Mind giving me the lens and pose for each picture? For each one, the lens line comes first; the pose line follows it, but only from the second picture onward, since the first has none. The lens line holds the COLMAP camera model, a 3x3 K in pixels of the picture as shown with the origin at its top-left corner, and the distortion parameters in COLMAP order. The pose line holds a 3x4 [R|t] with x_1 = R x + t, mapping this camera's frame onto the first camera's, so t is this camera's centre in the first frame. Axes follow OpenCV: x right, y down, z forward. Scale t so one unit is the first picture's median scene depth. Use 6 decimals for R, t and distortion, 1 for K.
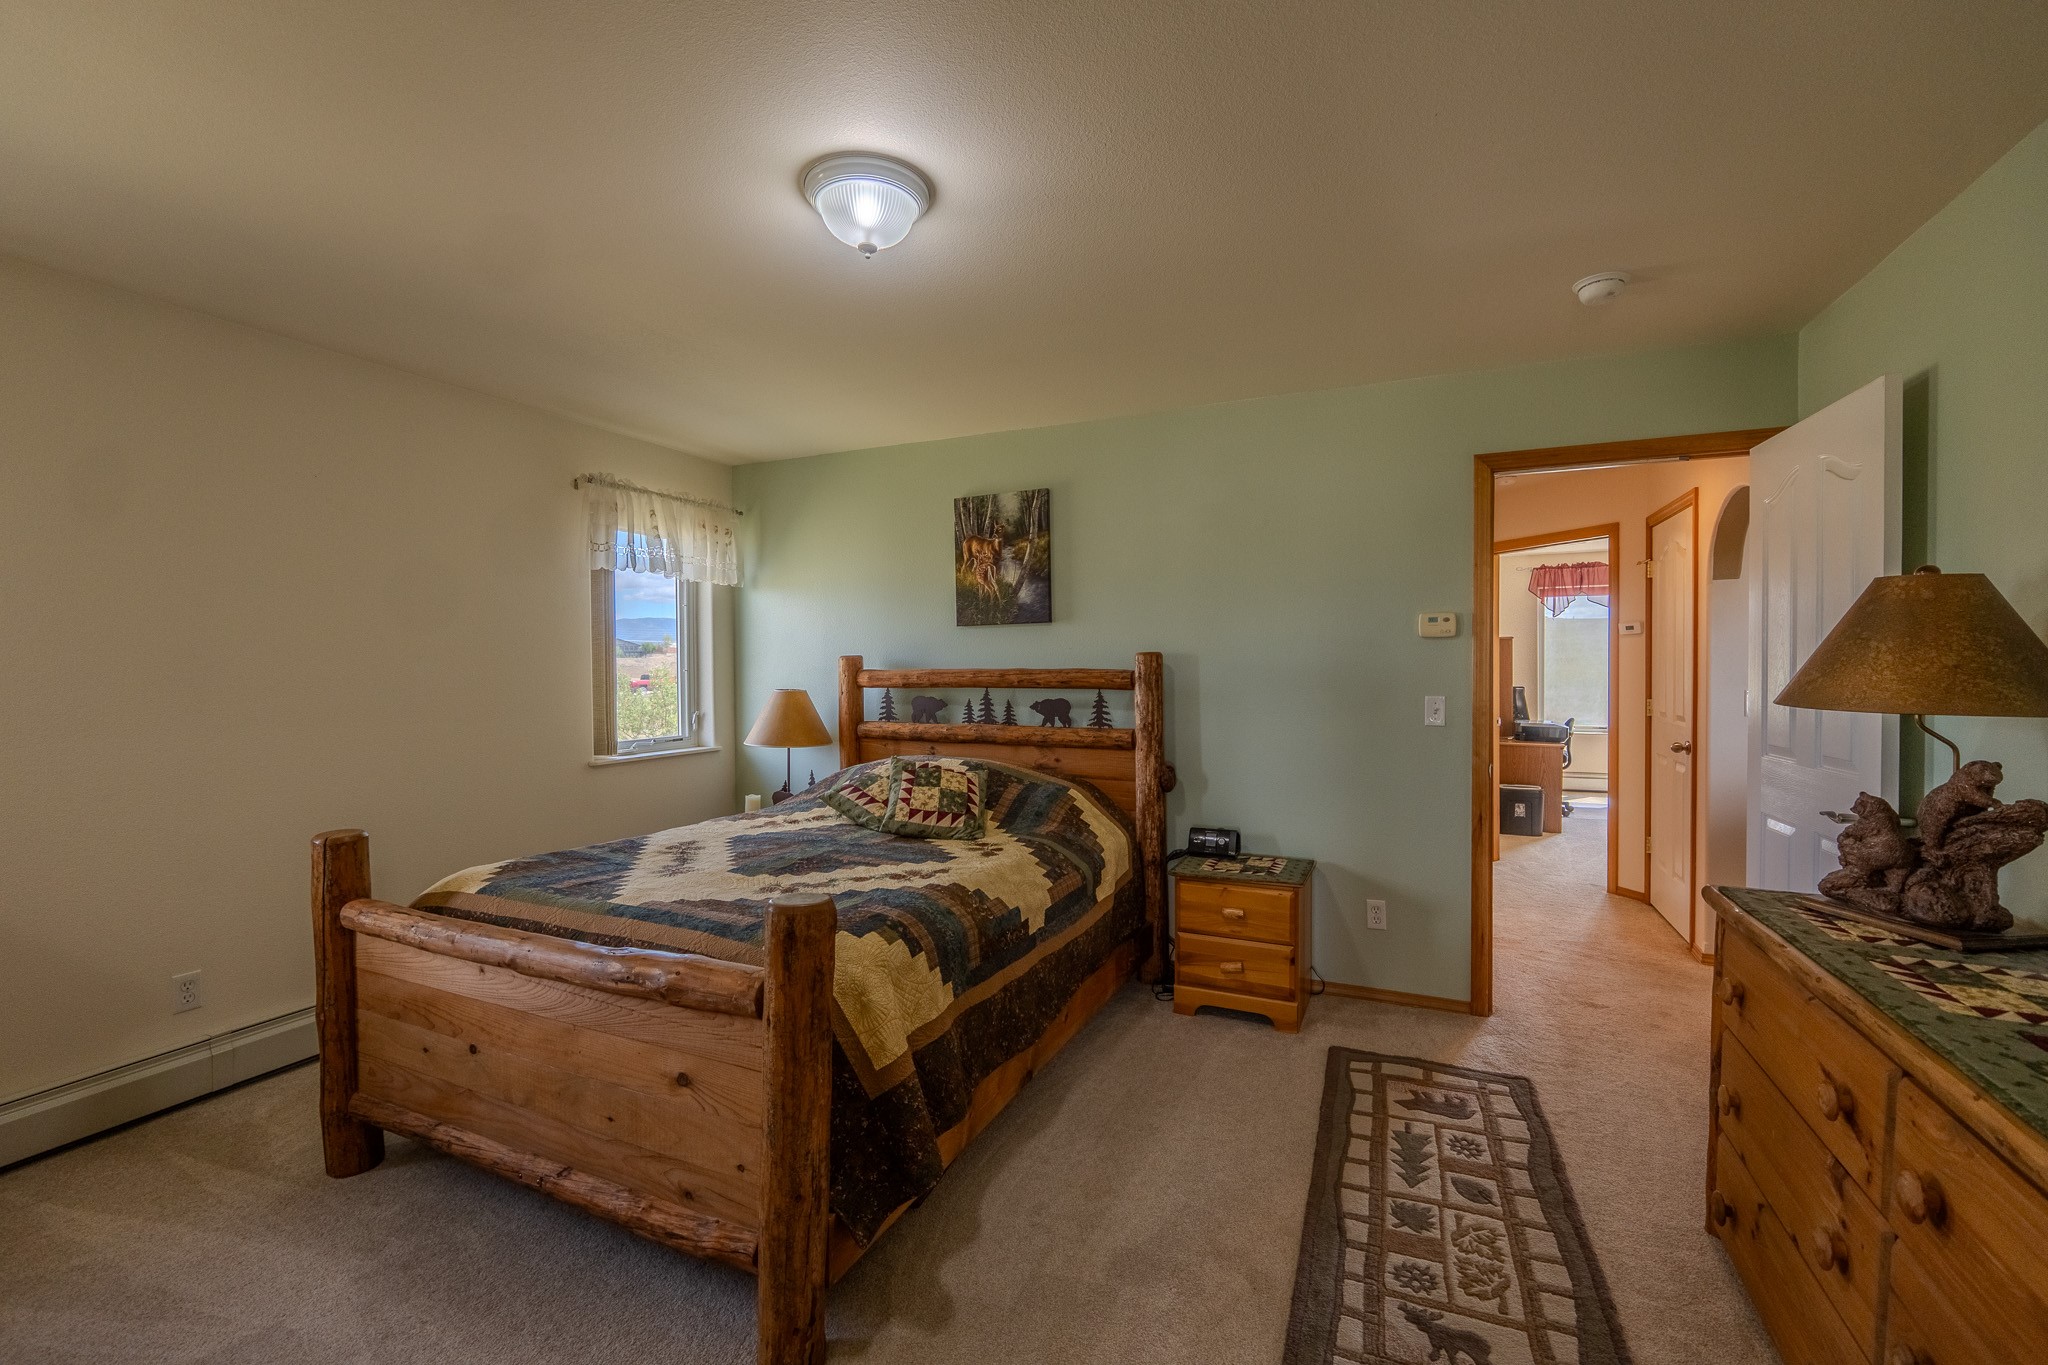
lens RADIAL K [[862.4, 0, 1025.2], [0, 862.4, 680.1], [0, 0, 1]] dist [-0.004023, -0.000073]
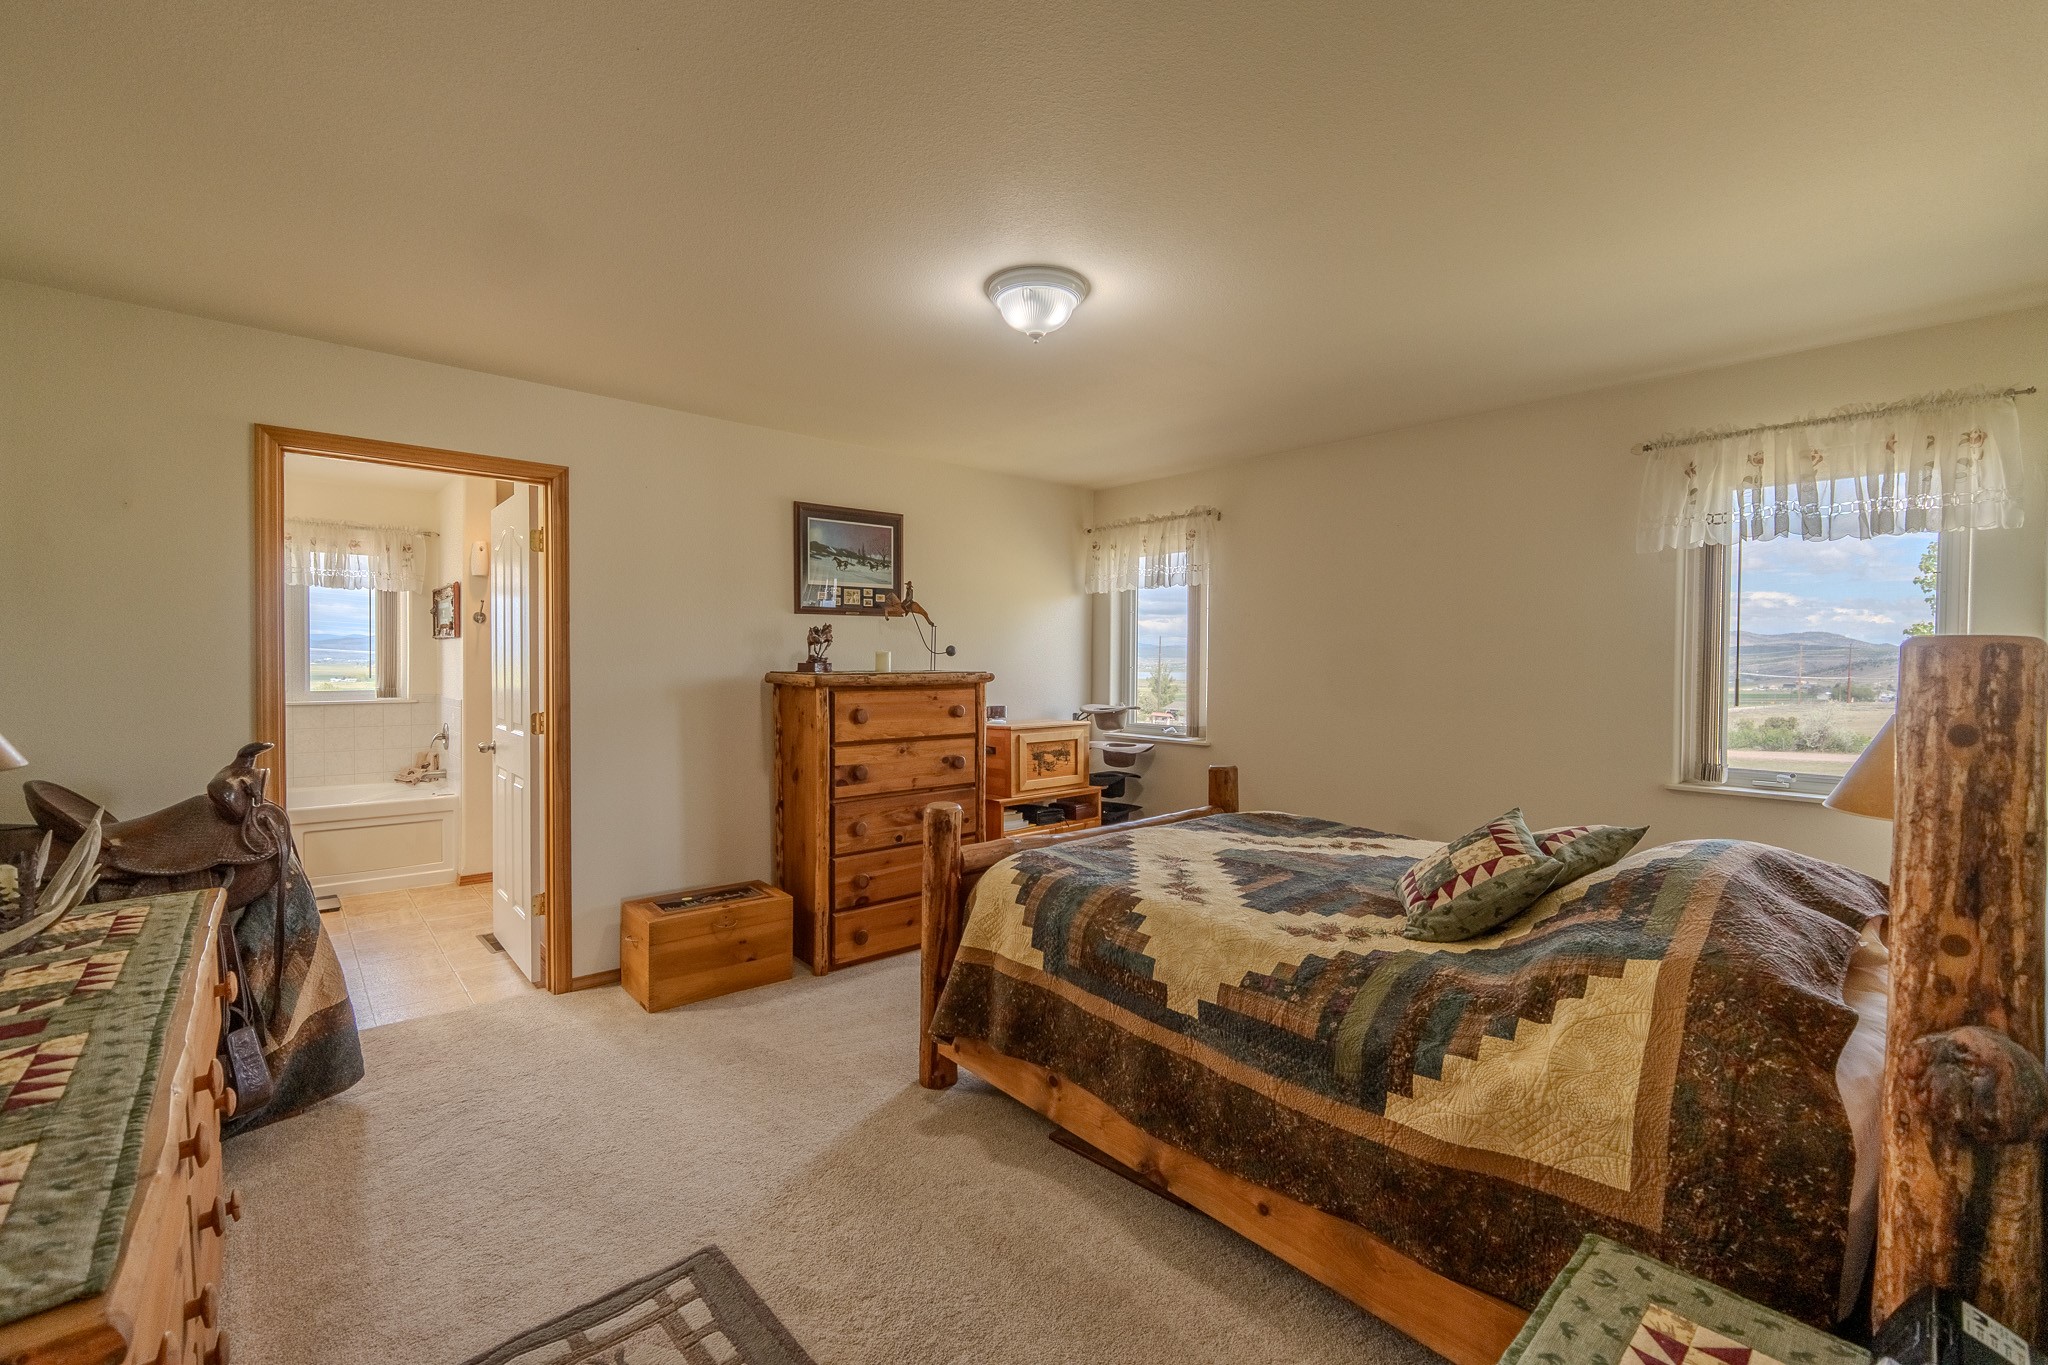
lens RADIAL K [[862.4, 0, 1025.2], [0, 862.4, 680.1], [0, 0, 1]] dist [-0.004023, -0.000073]
pose [[-0.409007, 0.021671, -0.912274, 0.984815], [-0.019916, 0.999268, 0.032666, -0.037028], [0.912314, 0.031530, -0.408276, 1.516926]]
